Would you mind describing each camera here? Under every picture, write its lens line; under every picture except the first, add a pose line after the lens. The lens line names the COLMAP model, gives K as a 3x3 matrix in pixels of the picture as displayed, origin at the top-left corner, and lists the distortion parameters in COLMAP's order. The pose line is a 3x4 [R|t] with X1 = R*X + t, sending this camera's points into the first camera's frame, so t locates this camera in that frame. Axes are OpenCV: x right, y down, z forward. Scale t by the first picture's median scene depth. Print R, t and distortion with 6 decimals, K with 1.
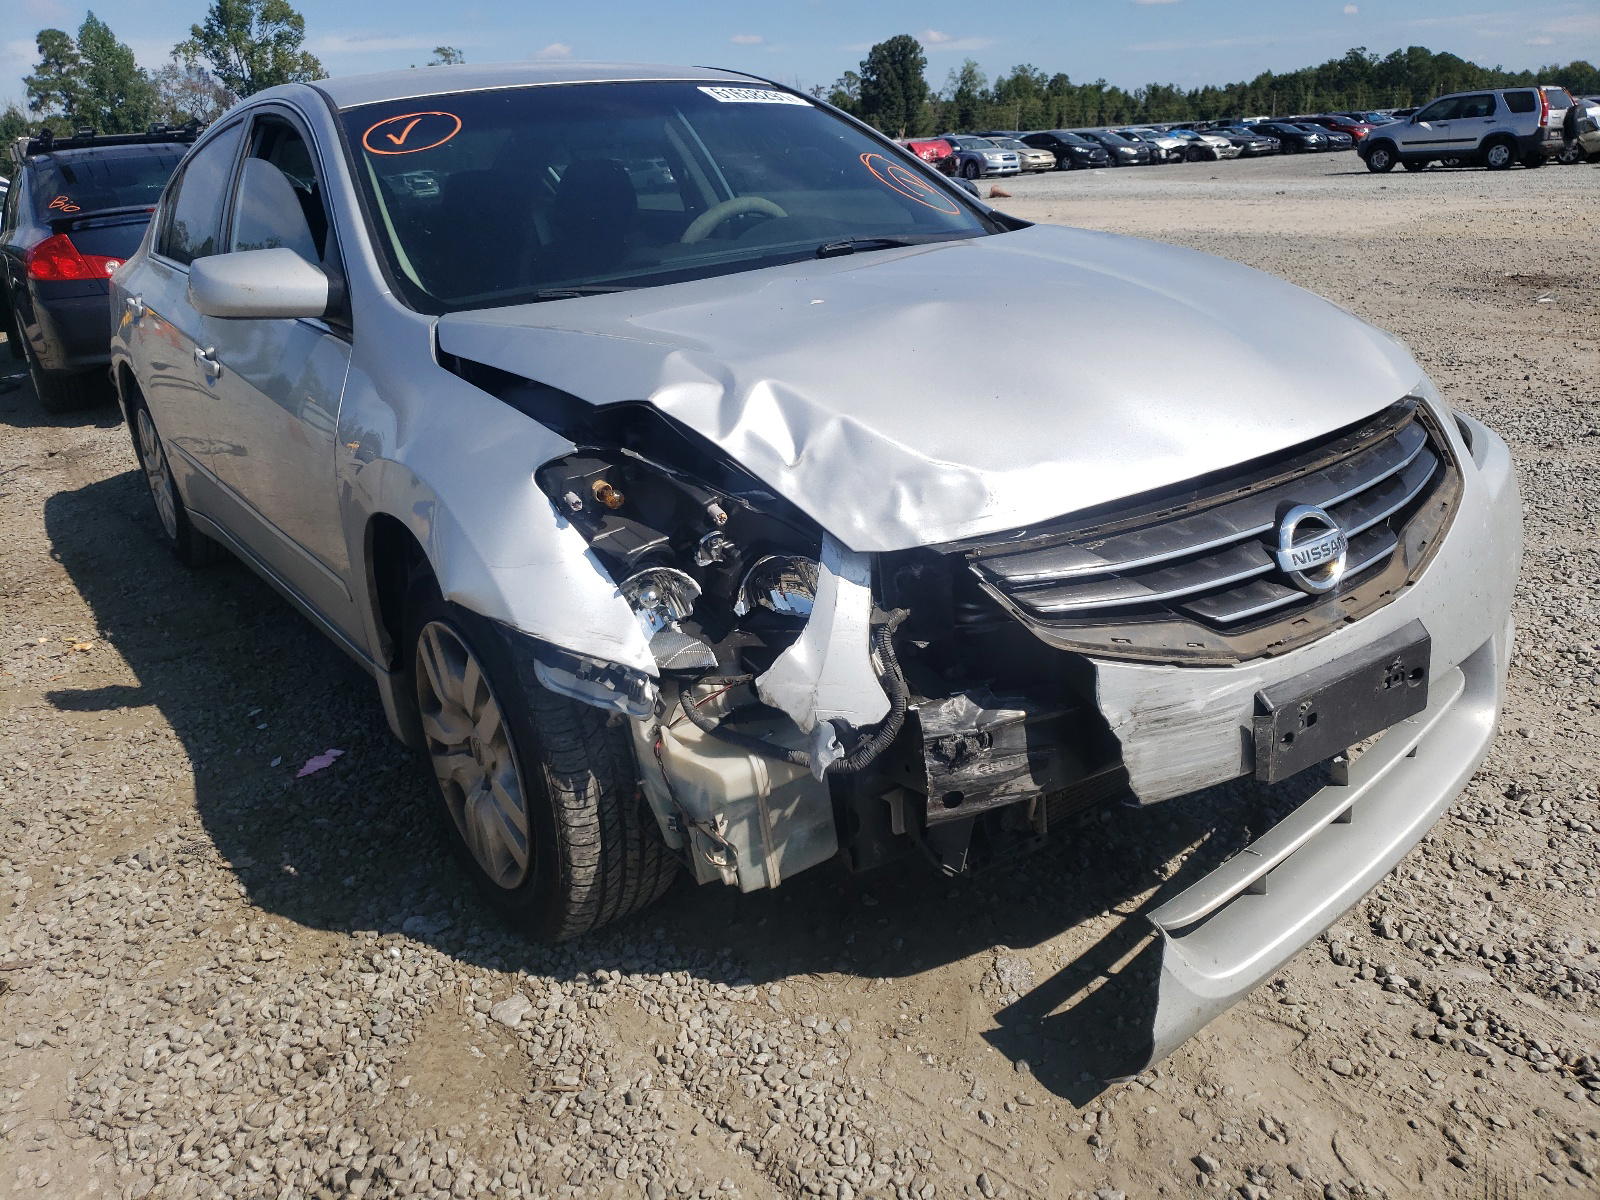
lens RADIAL K [[1238.2, 0, 800.0], [0, 1238.2, 600.0], [0, 0, 1]] dist [-0.040123, 0.099530]
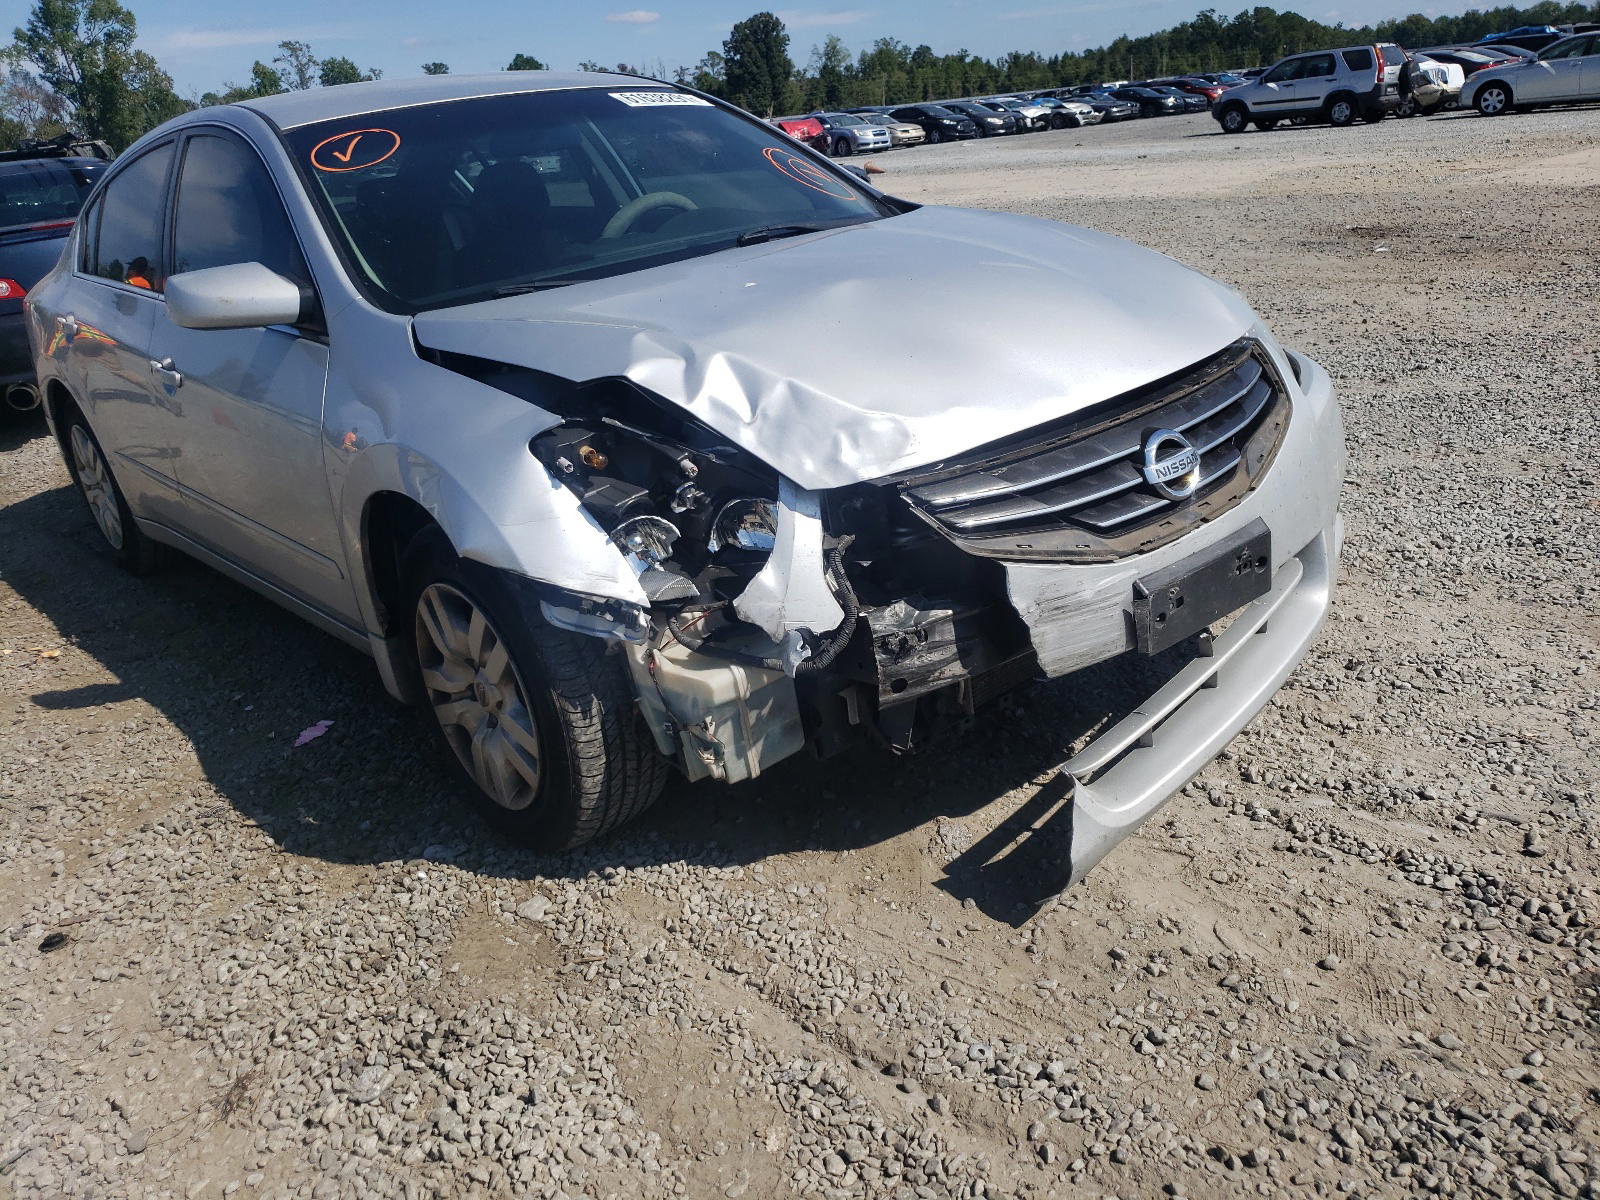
lens RADIAL K [[1216.5, 0, 794.4], [0, 1216.5, 617.9], [0, 0, 1]] dist [0.033963, -0.041133]
pose [[0.994677, -0.073250, 0.072468, -0.054862], [0.071109, 0.996965, 0.031693, 0.040695], [-0.074570, -0.026371, 0.996867, -0.175180]]
